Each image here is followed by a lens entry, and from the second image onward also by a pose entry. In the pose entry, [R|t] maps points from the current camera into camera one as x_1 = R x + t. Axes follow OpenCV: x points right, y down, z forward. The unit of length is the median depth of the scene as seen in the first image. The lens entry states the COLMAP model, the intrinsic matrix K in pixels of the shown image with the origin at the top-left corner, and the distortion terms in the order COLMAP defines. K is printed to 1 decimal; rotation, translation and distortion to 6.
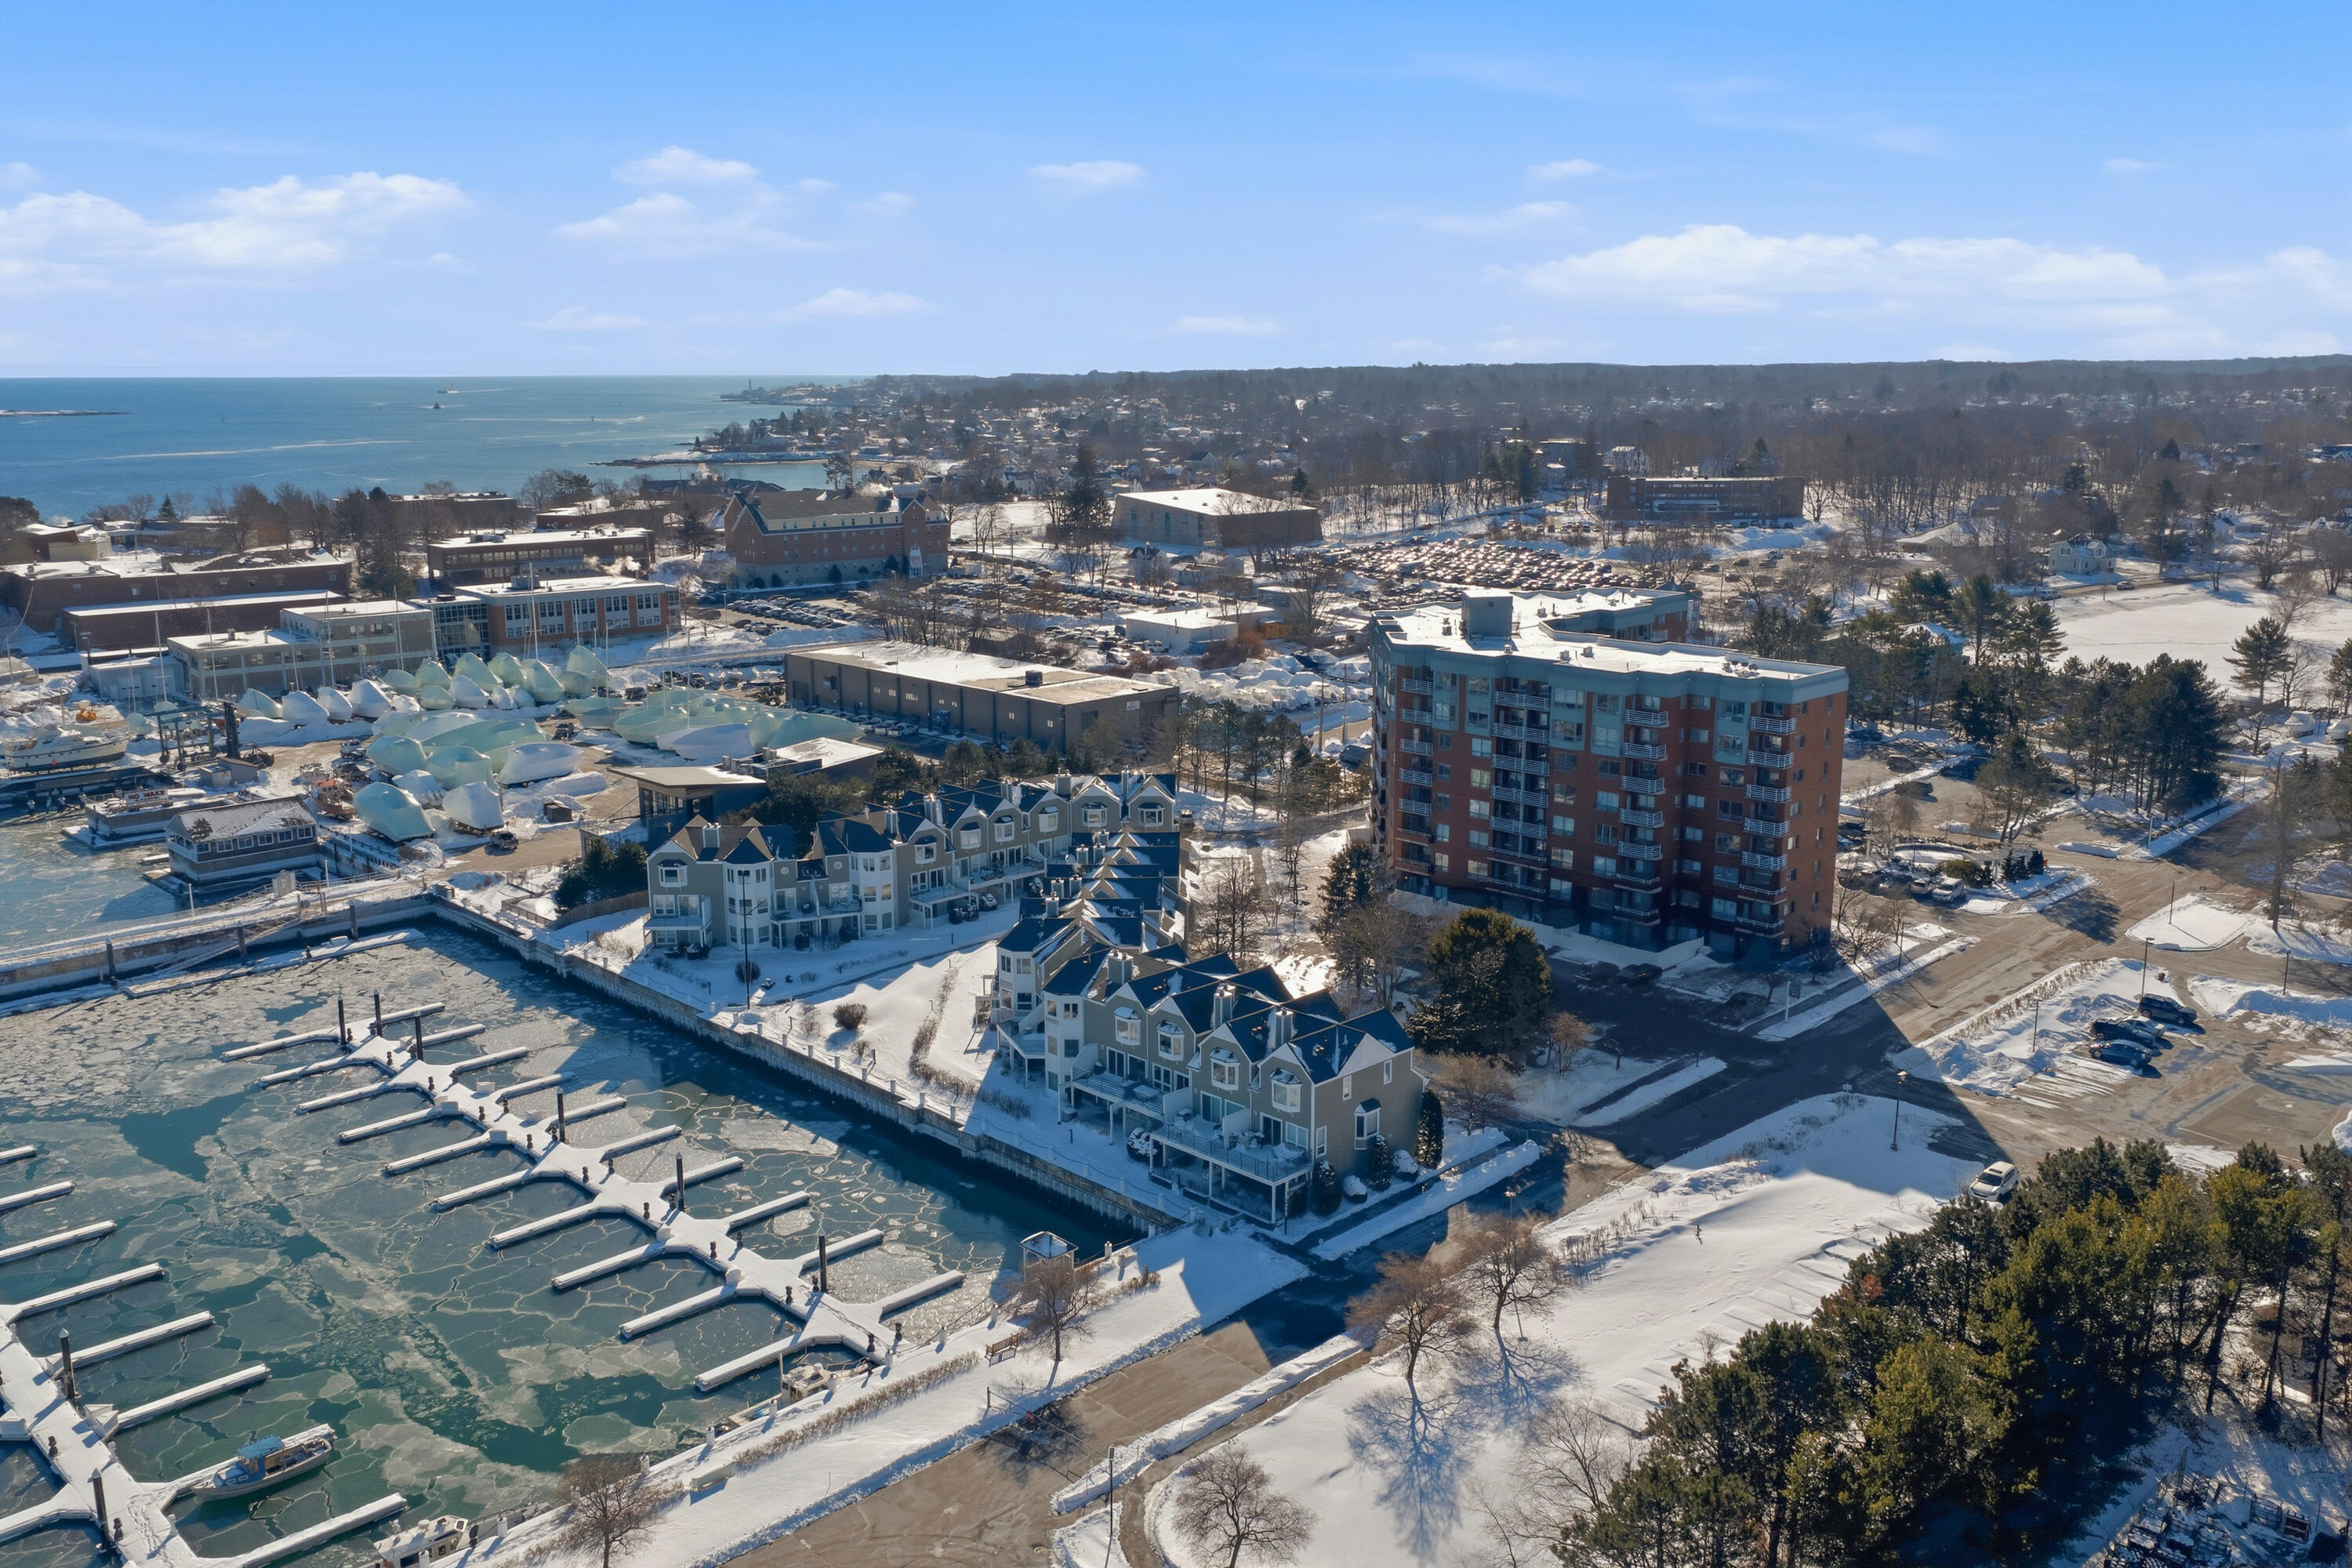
lens RADIAL K [[1912.4, 0, 1176.0], [0, 1912.4, 784.0], [0, 0, 1]] dist [-0.008854, -0.010290]
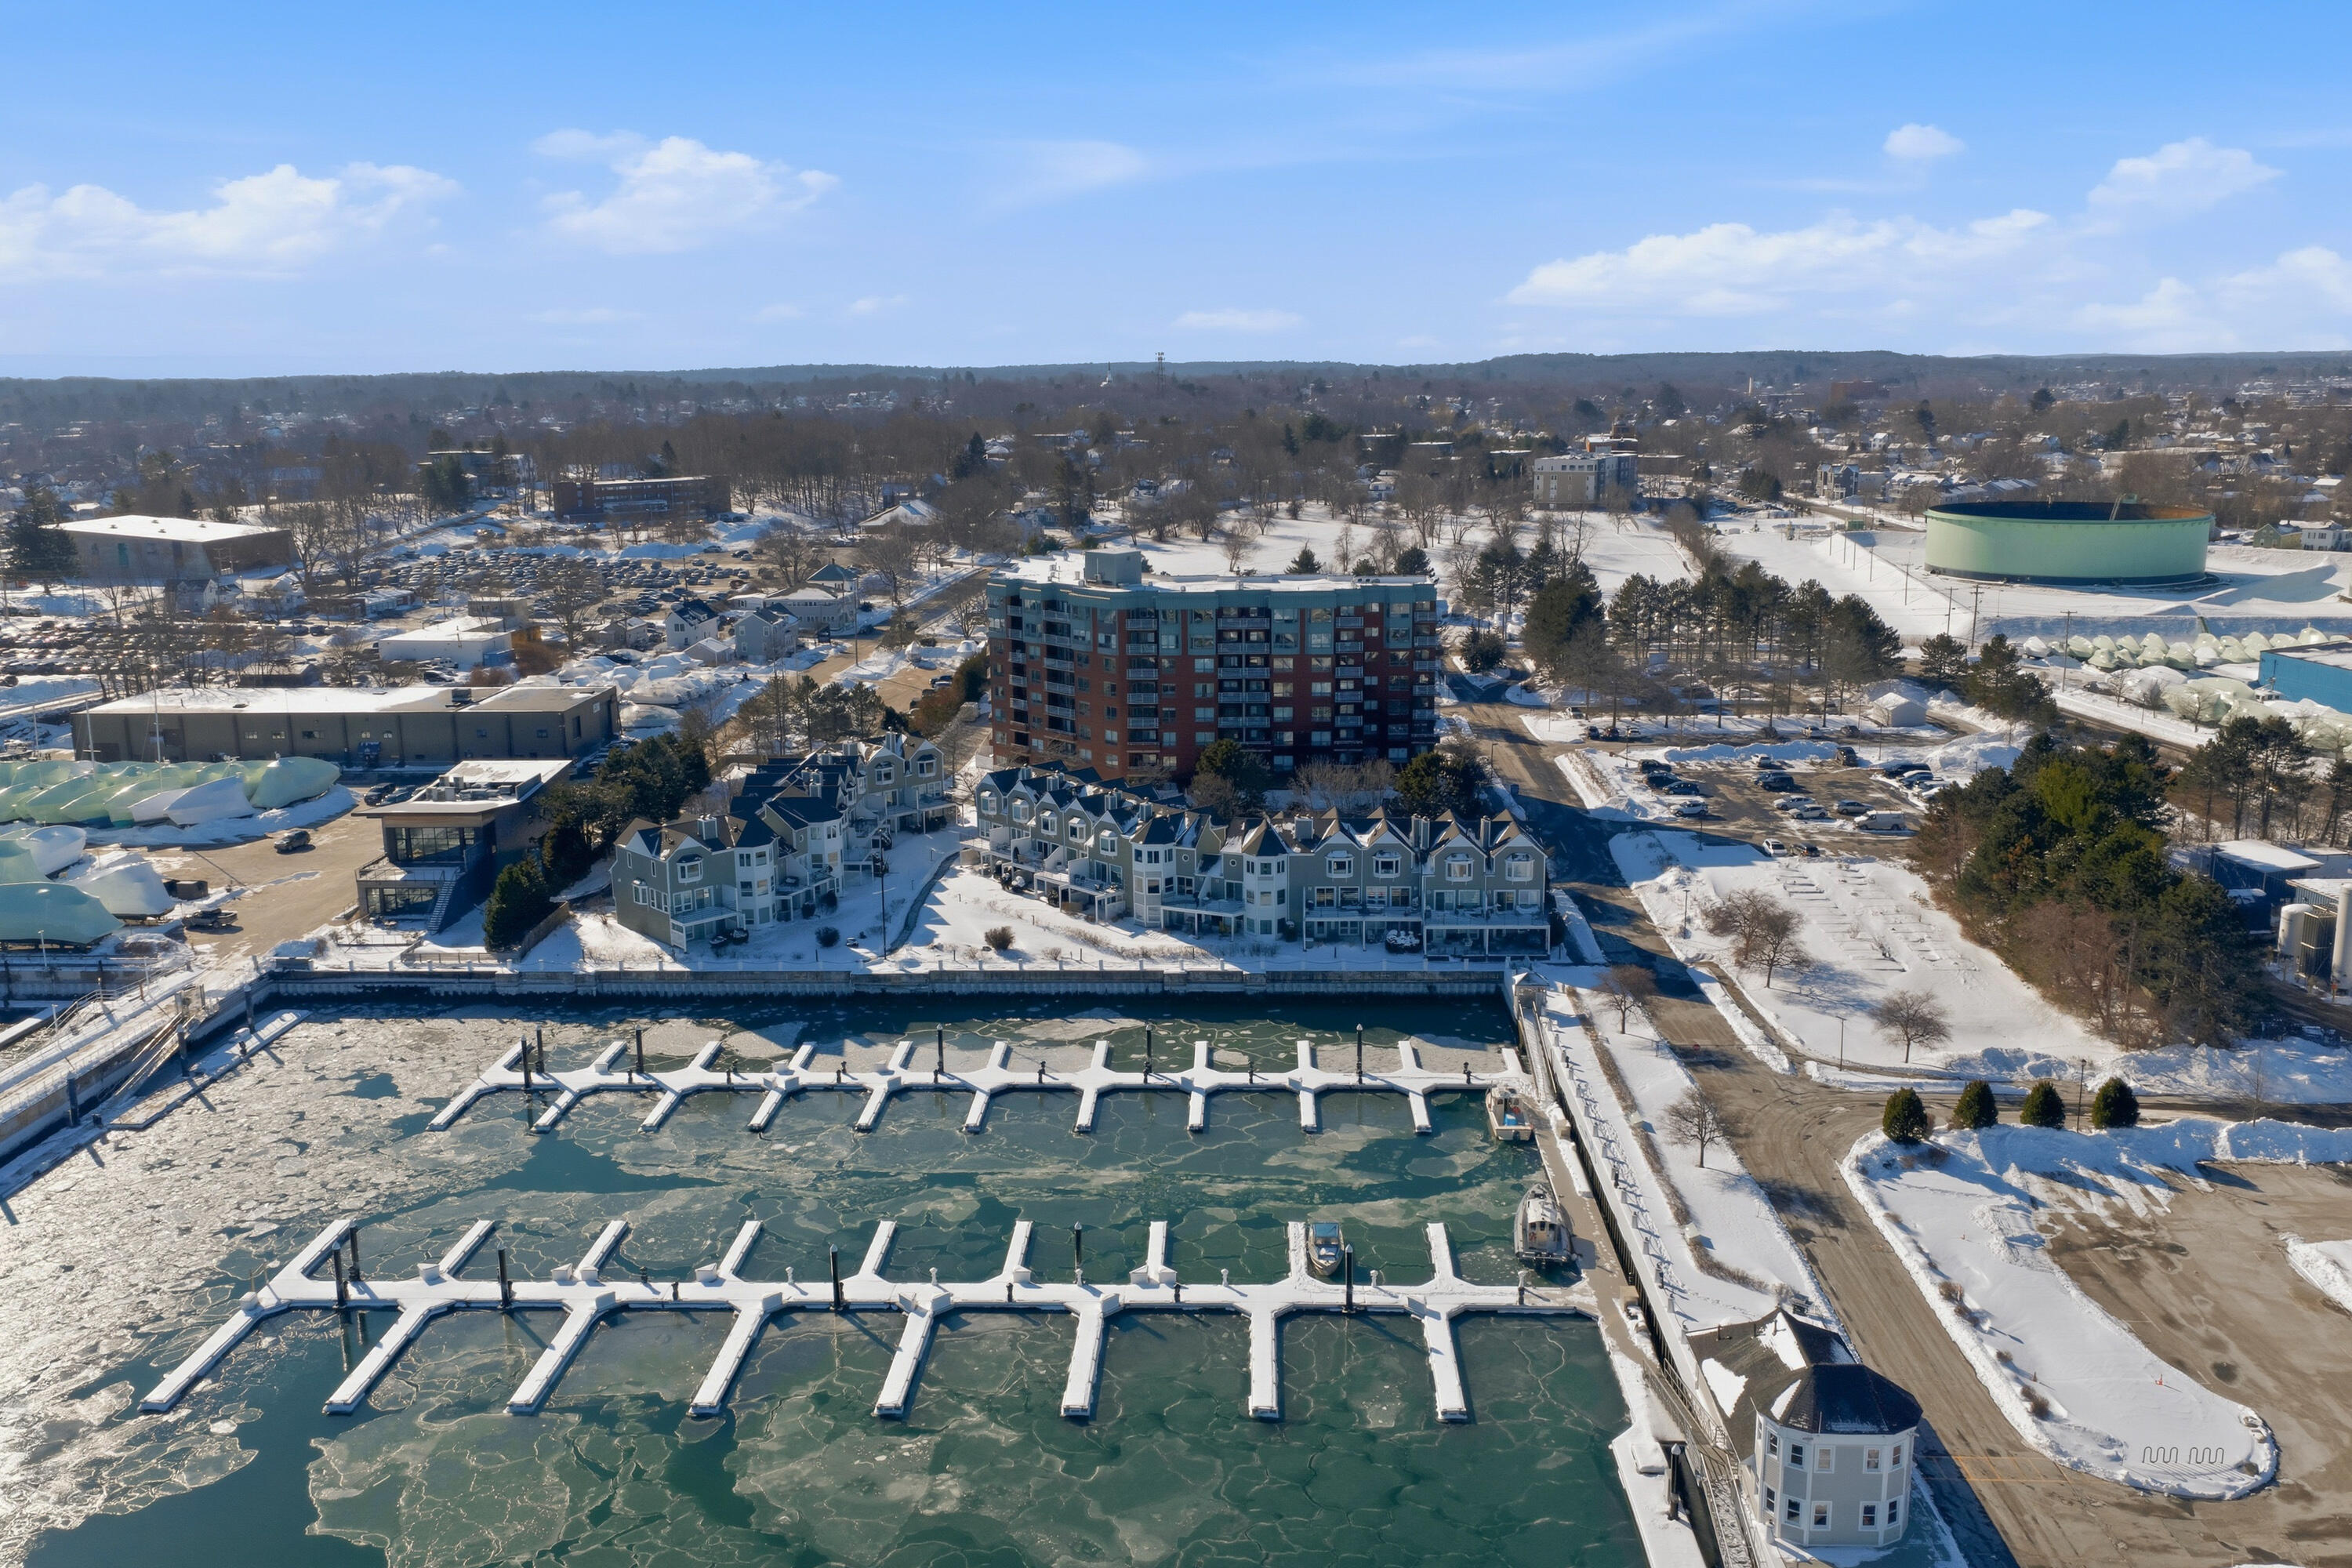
lens RADIAL K [[1923.7, 0, 1171.6], [0, 1923.7, 832.1], [0, 0, 1]] dist [0.058715, -0.258954]
pose [[0.735224, -0.165730, 0.657251, -0.820999], [0.152330, 0.985244, 0.078033, -0.014816], [-0.660485, 0.042748, 0.749621, 0.065634]]
